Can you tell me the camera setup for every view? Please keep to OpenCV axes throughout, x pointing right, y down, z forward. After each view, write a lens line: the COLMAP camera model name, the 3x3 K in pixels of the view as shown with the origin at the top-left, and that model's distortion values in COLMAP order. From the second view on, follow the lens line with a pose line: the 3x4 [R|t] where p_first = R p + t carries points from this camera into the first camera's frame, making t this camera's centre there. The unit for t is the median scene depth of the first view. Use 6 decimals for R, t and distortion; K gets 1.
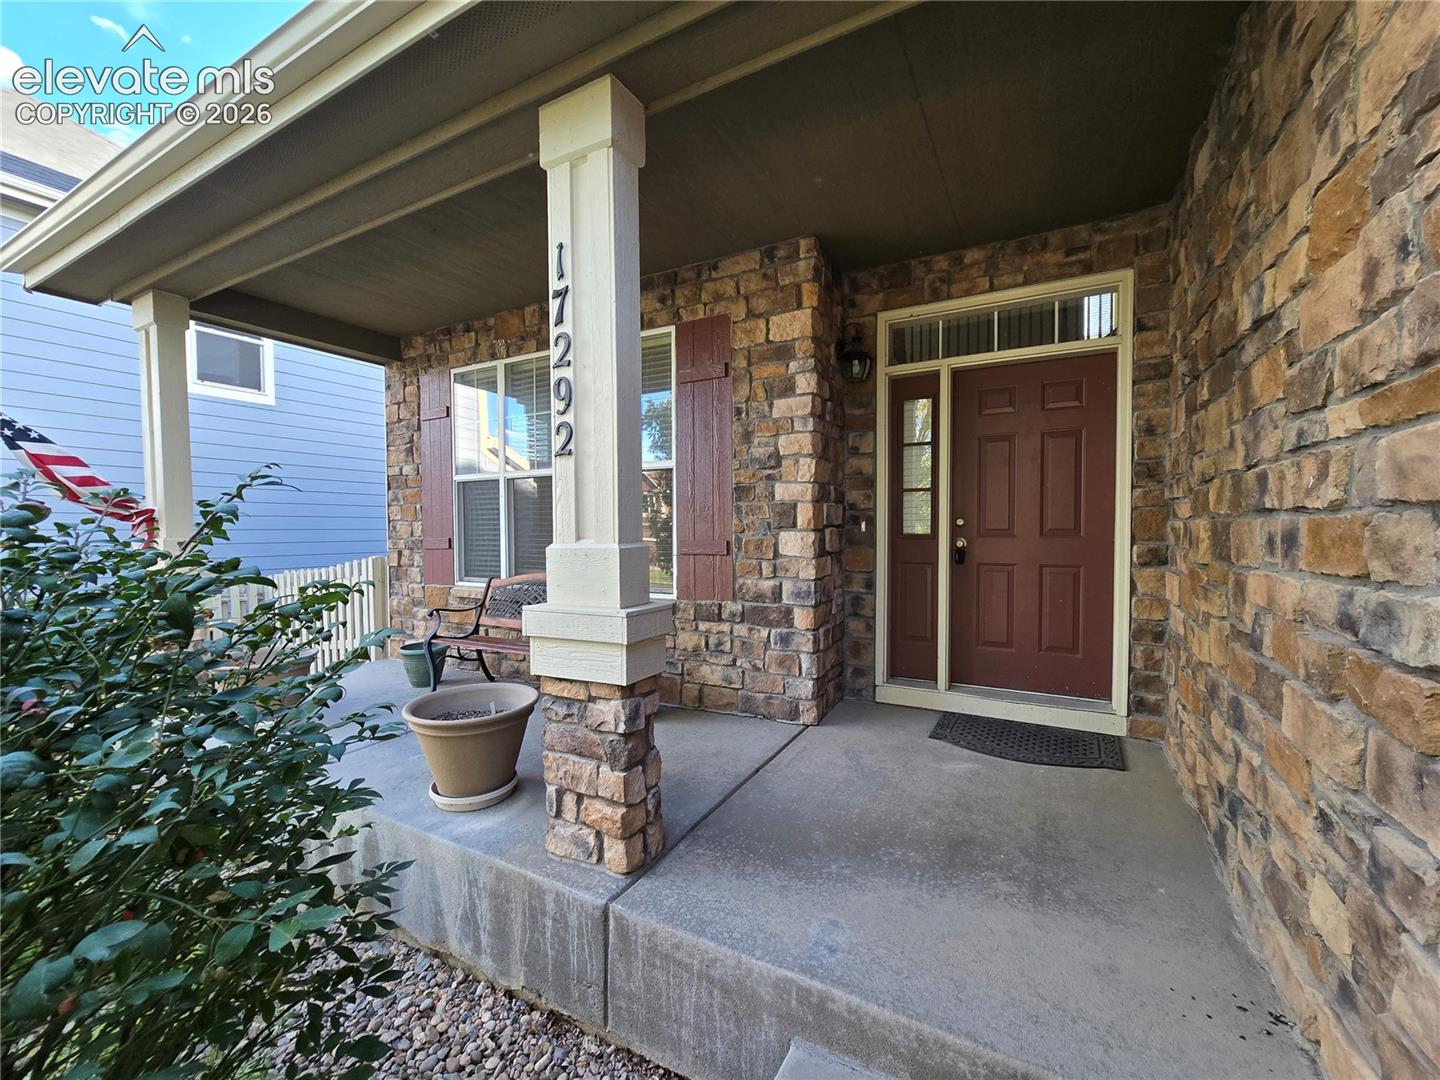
lens RADIAL K [[584.4, 0, 720.7], [0, 584.4, 543.6], [0, 0, 1]] dist [-0.004392, 0.000272]
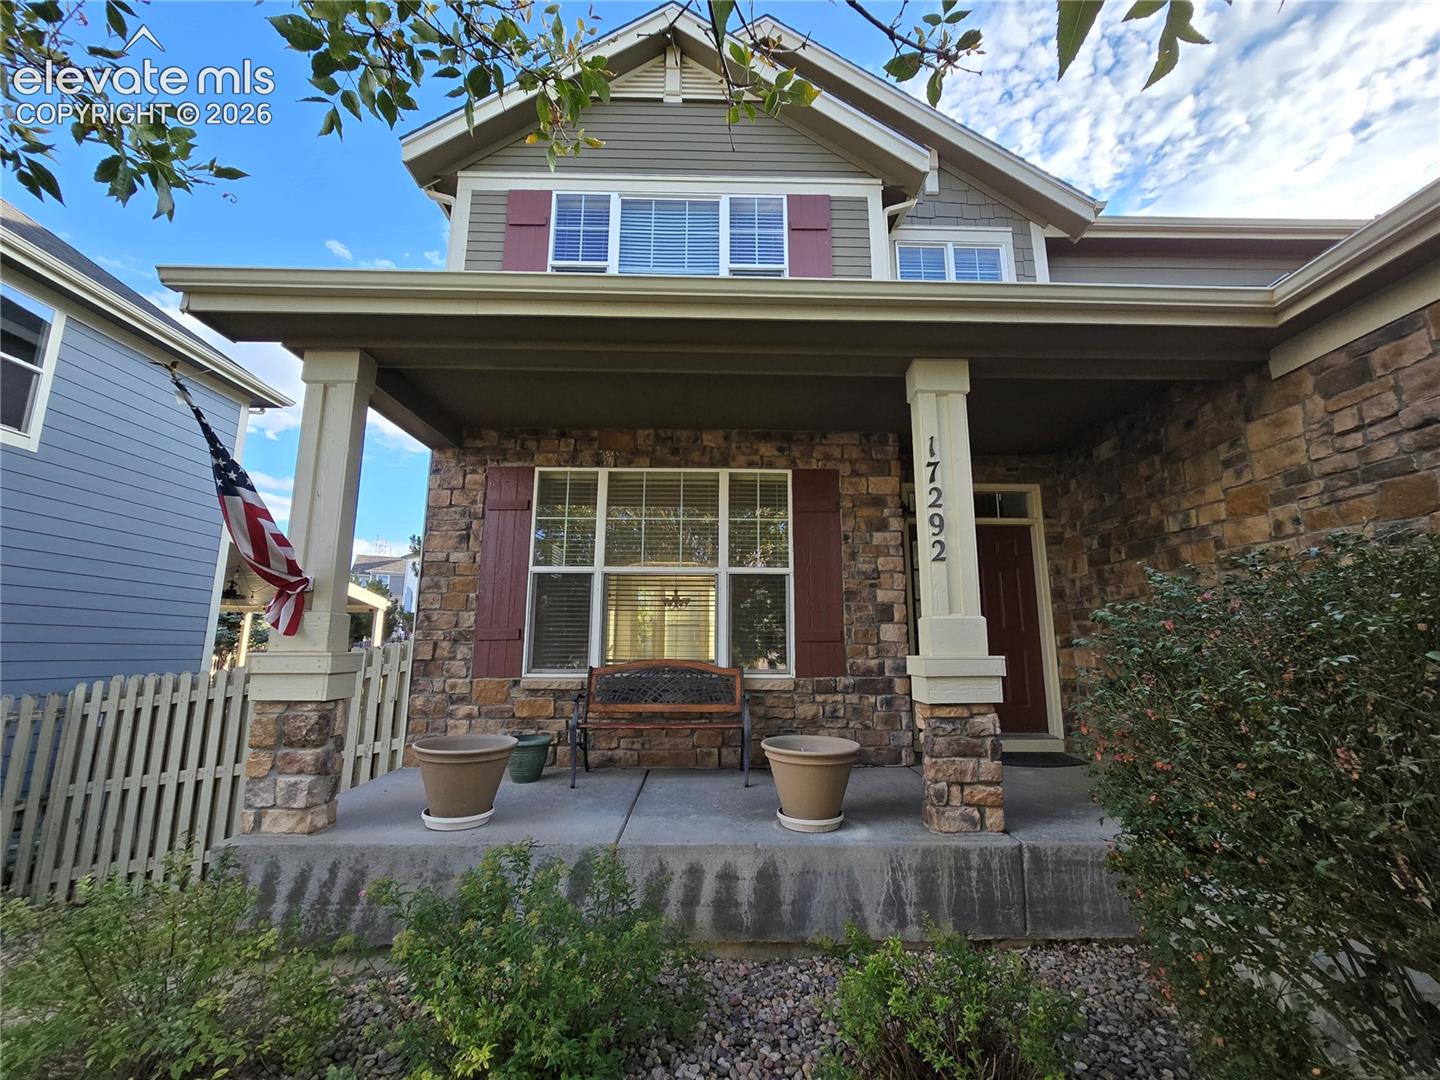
lens RADIAL K [[584.4, 0, 724.1], [0, 584.4, 544.0], [0, 0, 1]] dist [-0.004392, 0.000272]
pose [[0.873033, 0.094898, 0.478338, -0.921454], [0.005298, 0.978979, -0.203890, 0.076209], [-0.487632, 0.180537, 0.854179, -0.053670]]
